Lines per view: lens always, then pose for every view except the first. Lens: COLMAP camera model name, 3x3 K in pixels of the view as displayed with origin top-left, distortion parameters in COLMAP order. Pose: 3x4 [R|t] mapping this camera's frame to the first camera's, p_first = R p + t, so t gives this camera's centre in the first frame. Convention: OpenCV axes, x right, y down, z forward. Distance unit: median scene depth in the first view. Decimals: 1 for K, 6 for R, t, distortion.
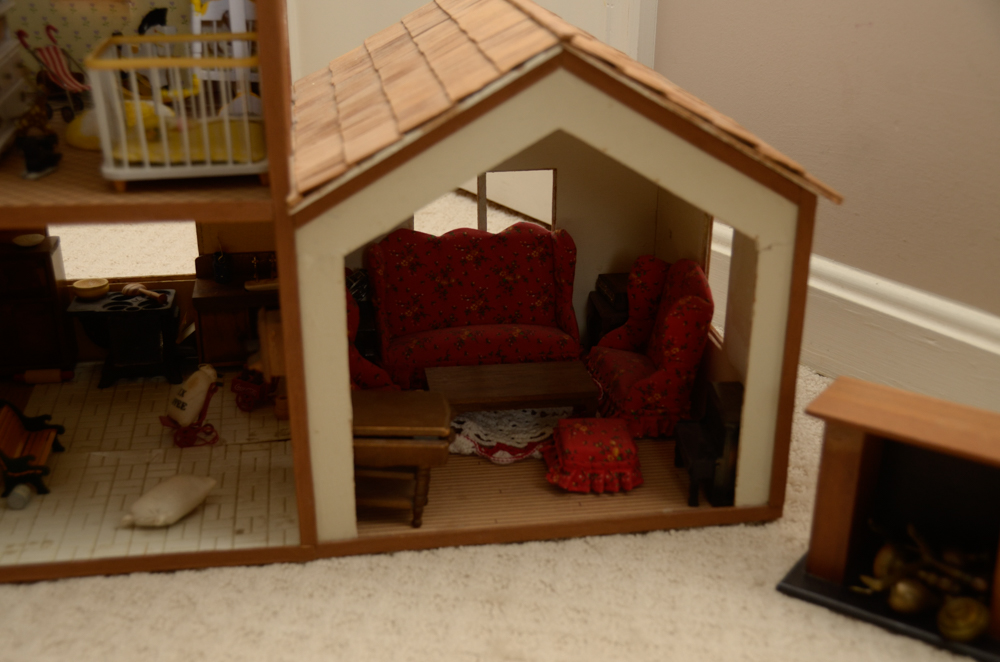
lens RADIAL K [[1193.6, 0, 499.8], [0, 1193.6, 362.1], [0, 0, 1]] dist [0.016837, 0.023327]
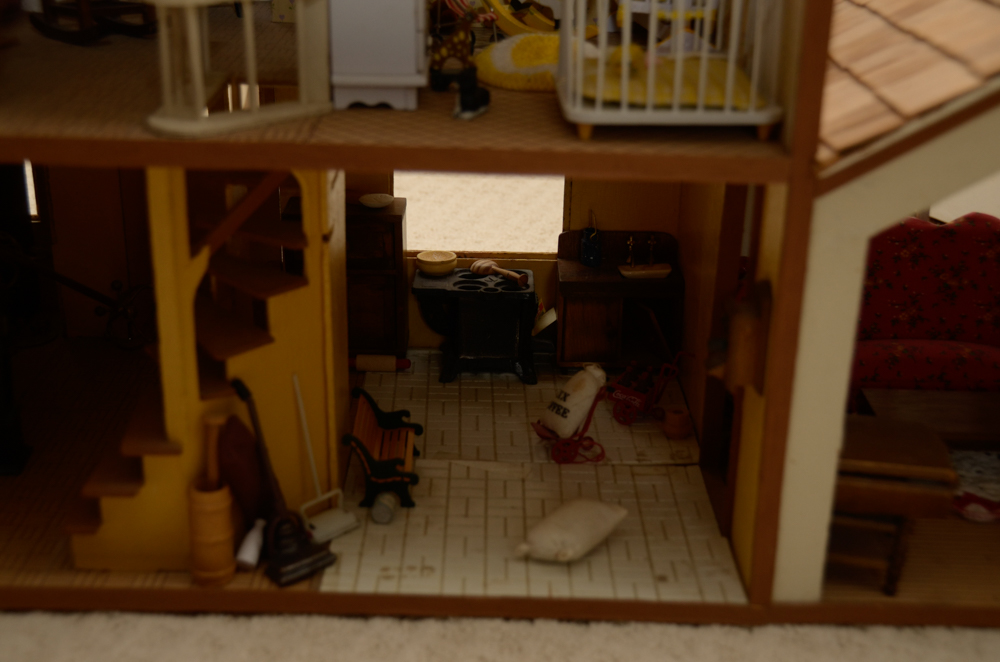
lens RADIAL K [[1332.2, 0, 496.9], [0, 1332.2, 354.2], [0, 0, 1]] dist [0.029348, 0.075562]
pose [[0.987668, 0.073429, -0.138277, -0.190943], [-0.075539, 0.997092, -0.010069, 0.009905], [0.137135, 0.020390, 0.990342, 0.096568]]
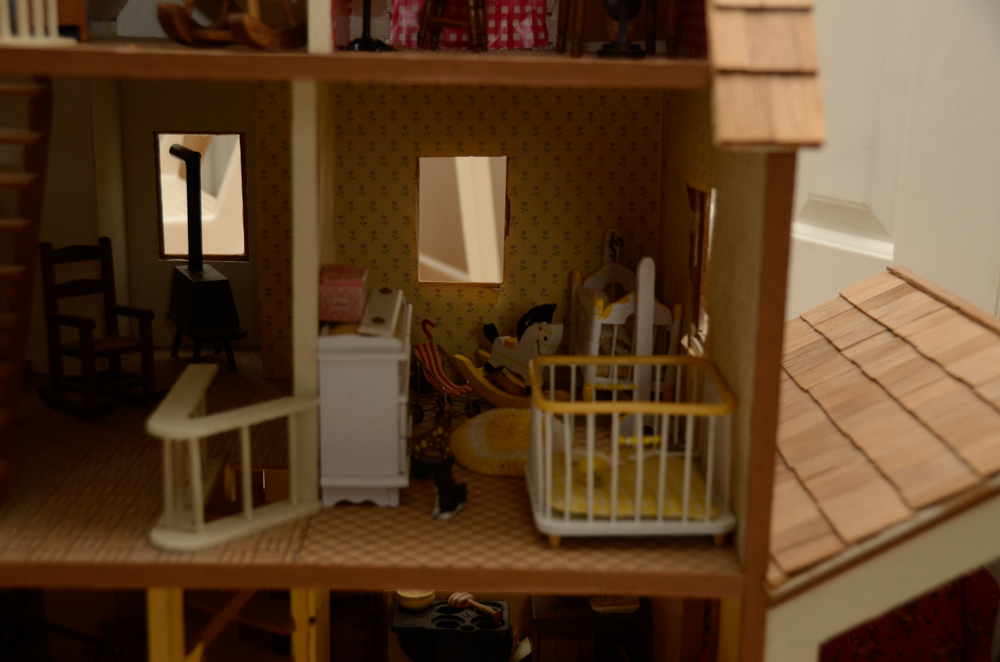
lens RADIAL K [[1332.2, 0, 496.9], [0, 1332.2, 354.2], [0, 0, 1]] dist [0.029348, 0.075562]
pose [[0.990735, 0.045761, -0.127867, -0.190993], [-0.066159, 0.984873, -0.160149, -0.096224], [0.118604, 0.167125, 0.978776, 0.029661]]
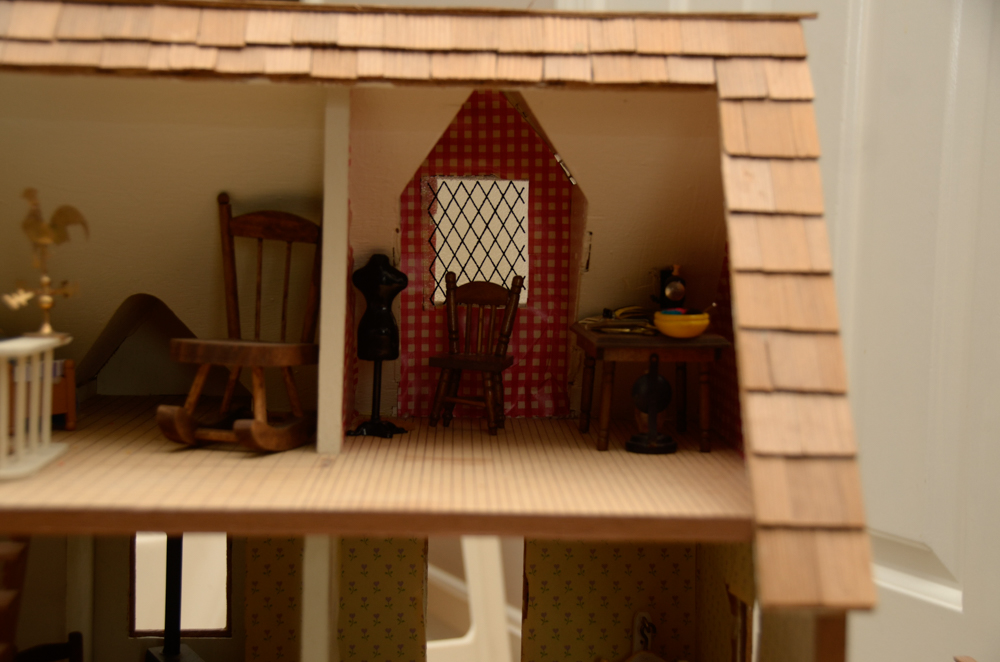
lens RADIAL K [[1598.4, 0, 498.2], [0, 1598.4, 363.8], [0, 0, 1]] dist [0.133571, 0.123239]
pose [[0.991754, 0.023160, -0.126043, -0.201977], [-0.061747, 0.948198, -0.311622, -0.173326], [0.112297, 0.316836, 0.941809, -0.083660]]
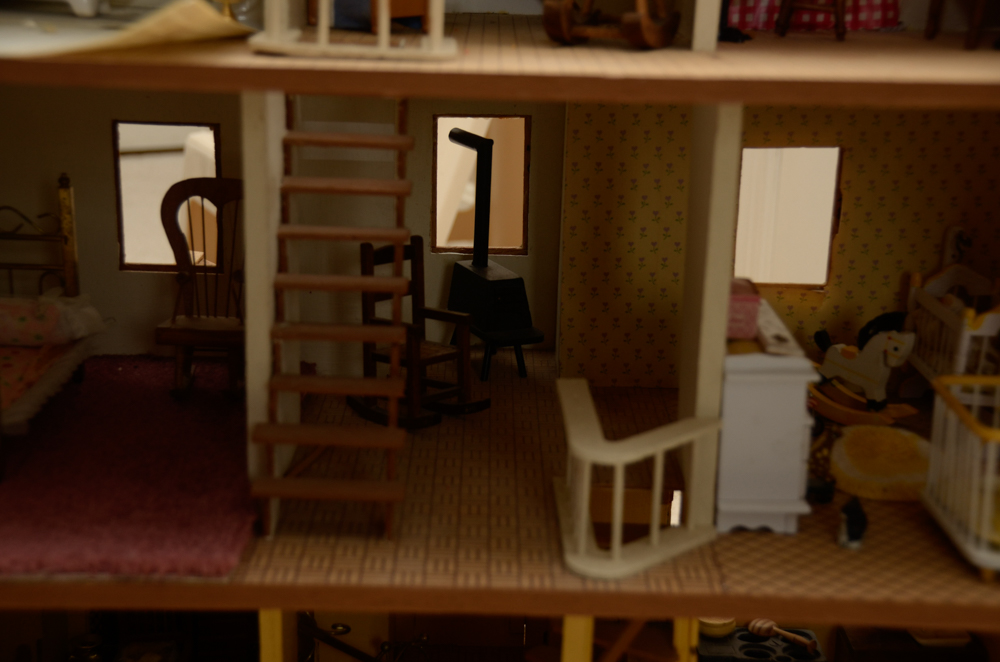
lens RADIAL K [[1598.4, 0, 498.2], [0, 1598.4, 363.8], [0, 0, 1]] dist [0.133571, 0.123239]
pose [[0.988092, 0.057976, -0.142521, -0.392040], [-0.076958, 0.988324, -0.131503, -0.092199], [0.133233, 0.140905, 0.981017, -0.117571]]
